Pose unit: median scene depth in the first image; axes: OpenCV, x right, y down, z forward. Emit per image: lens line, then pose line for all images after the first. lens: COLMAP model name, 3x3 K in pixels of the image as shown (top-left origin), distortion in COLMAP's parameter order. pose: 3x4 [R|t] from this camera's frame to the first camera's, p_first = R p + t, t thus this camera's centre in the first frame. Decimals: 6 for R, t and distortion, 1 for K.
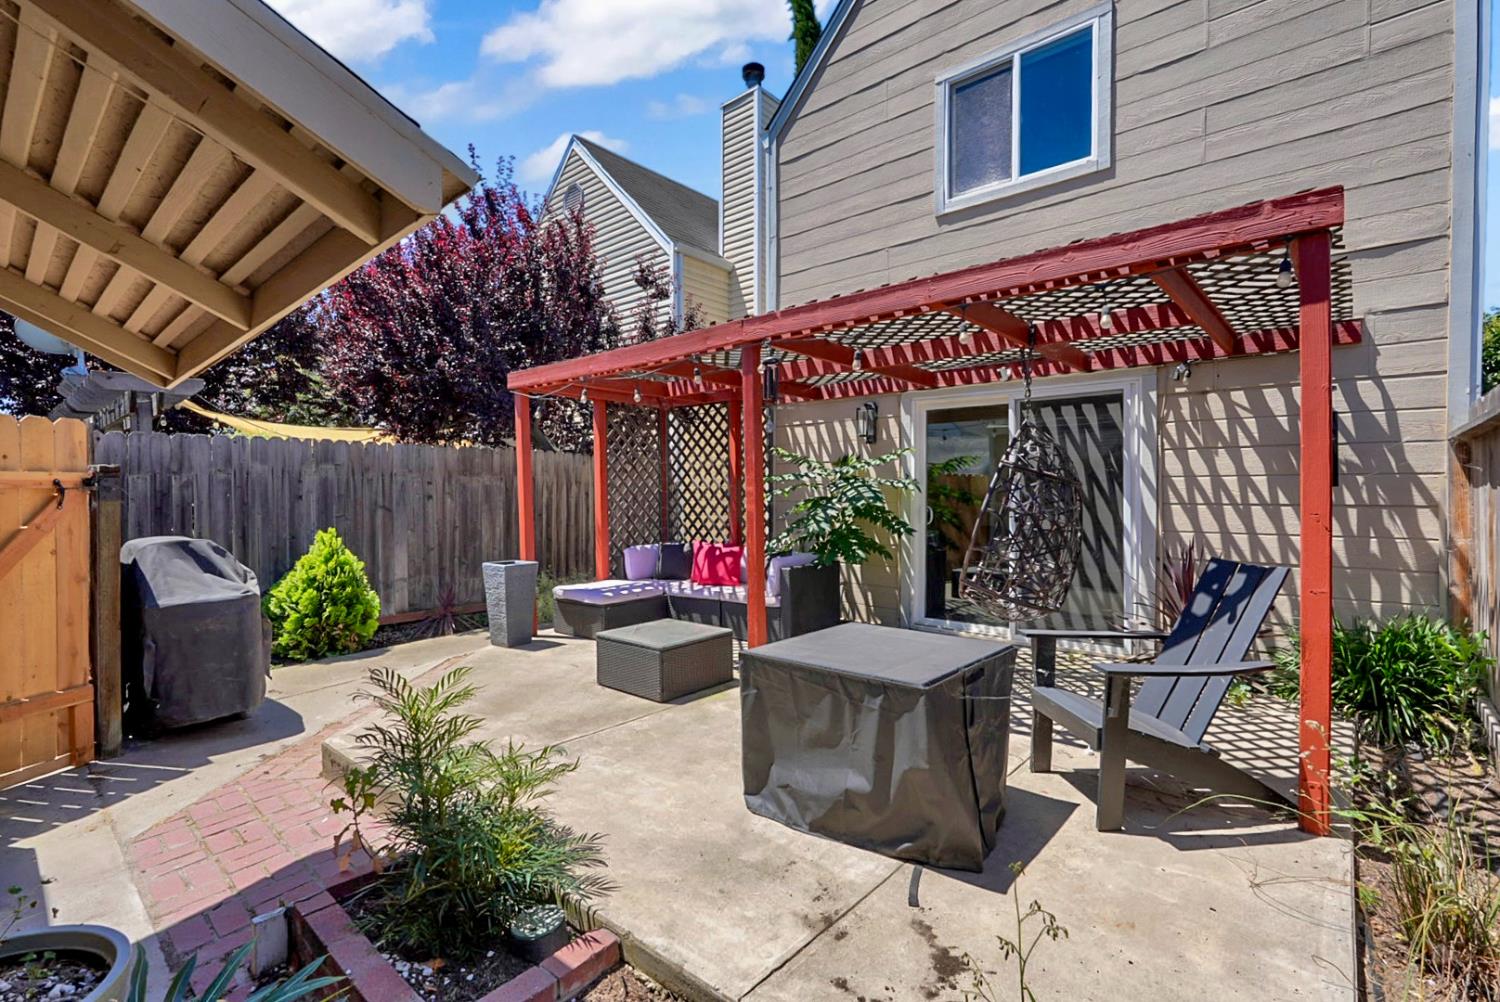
lens RADIAL K [[670.3, 0, 750.3], [0, 670.3, 499.2], [0, 0, 1]] dist [0.001970, 0.000706]
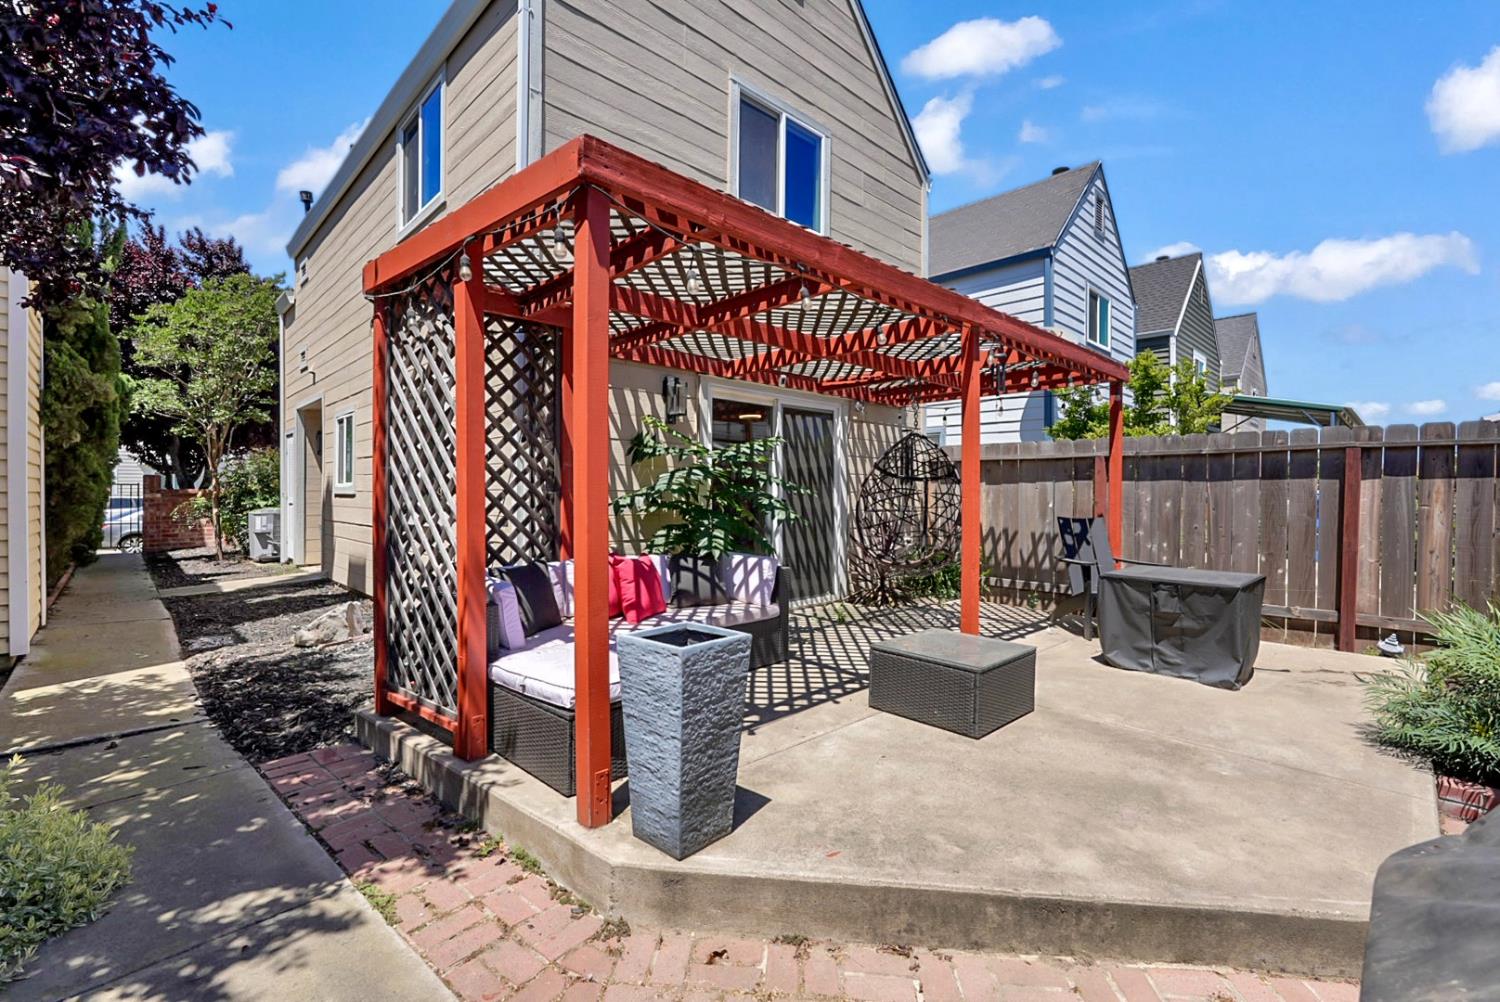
lens RADIAL K [[670.3, 0, 746.3], [0, 670.3, 496.0], [0, 0, 1]] dist [0.001970, 0.000706]
pose [[0.101503, -0.011088, 0.994773, -0.737481], [-0.007728, 0.999899, 0.011934, 0.001408], [-0.994805, -0.008899, 0.101407, 0.864339]]
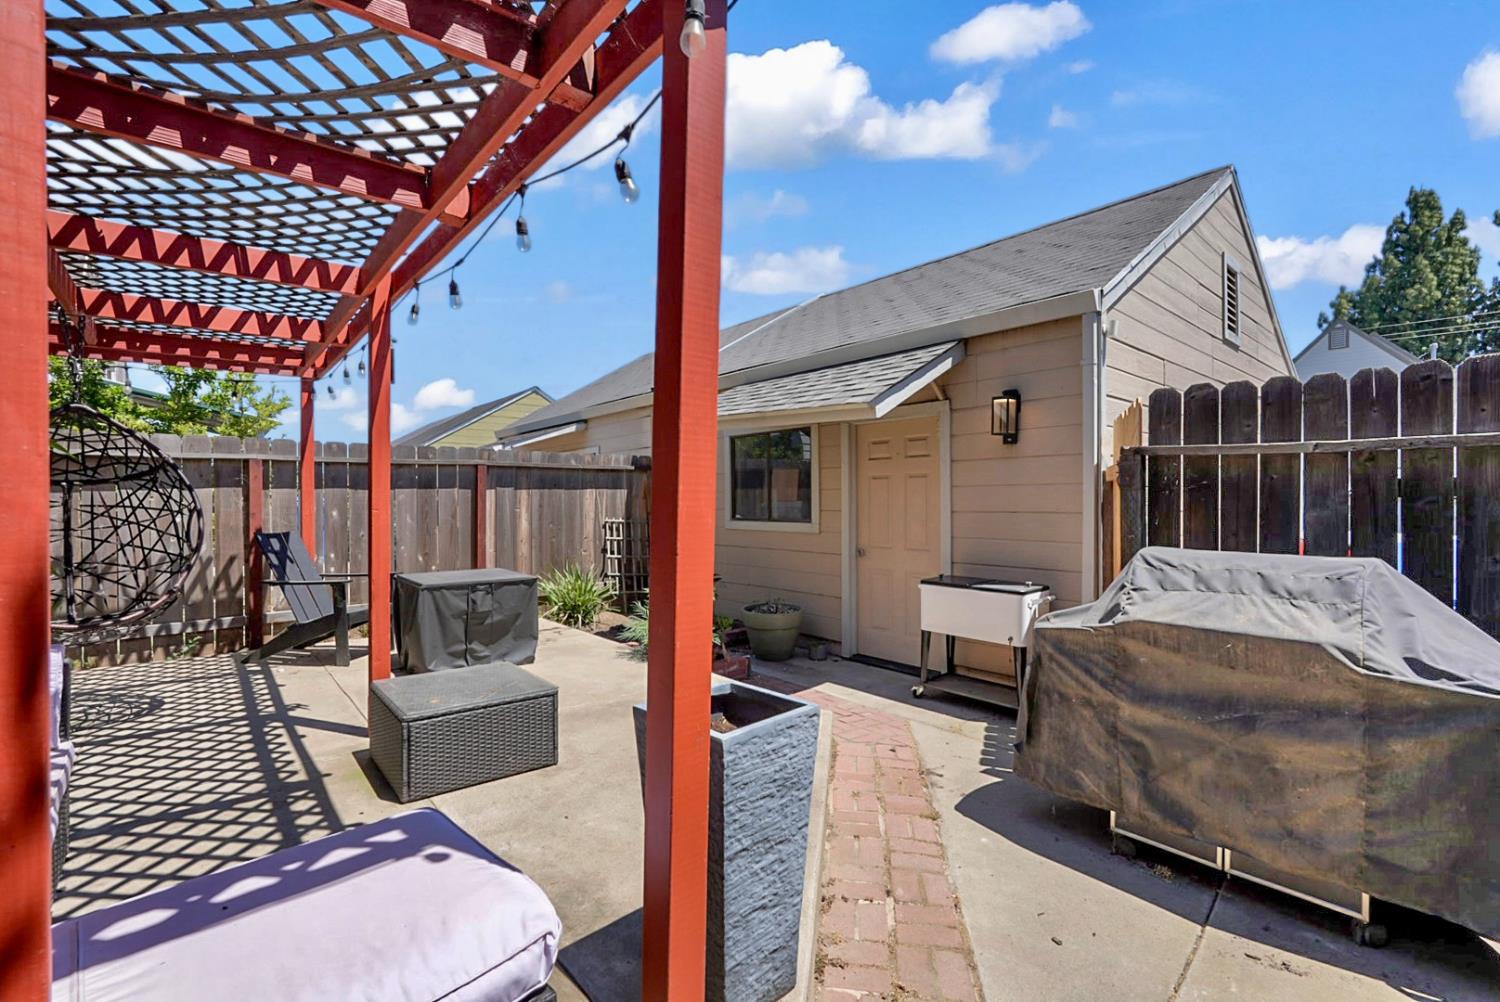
lens RADIAL K [[670.3, 0, 747.0], [0, 670.3, 506.8], [0, 0, 1]] dist [0.001970, 0.000706]
pose [[-0.987299, -0.001149, 0.158870, -0.195466], [0.000553, 0.999943, 0.010672, 0.001312], [-0.158873, 0.010624, -0.987242, 1.433970]]
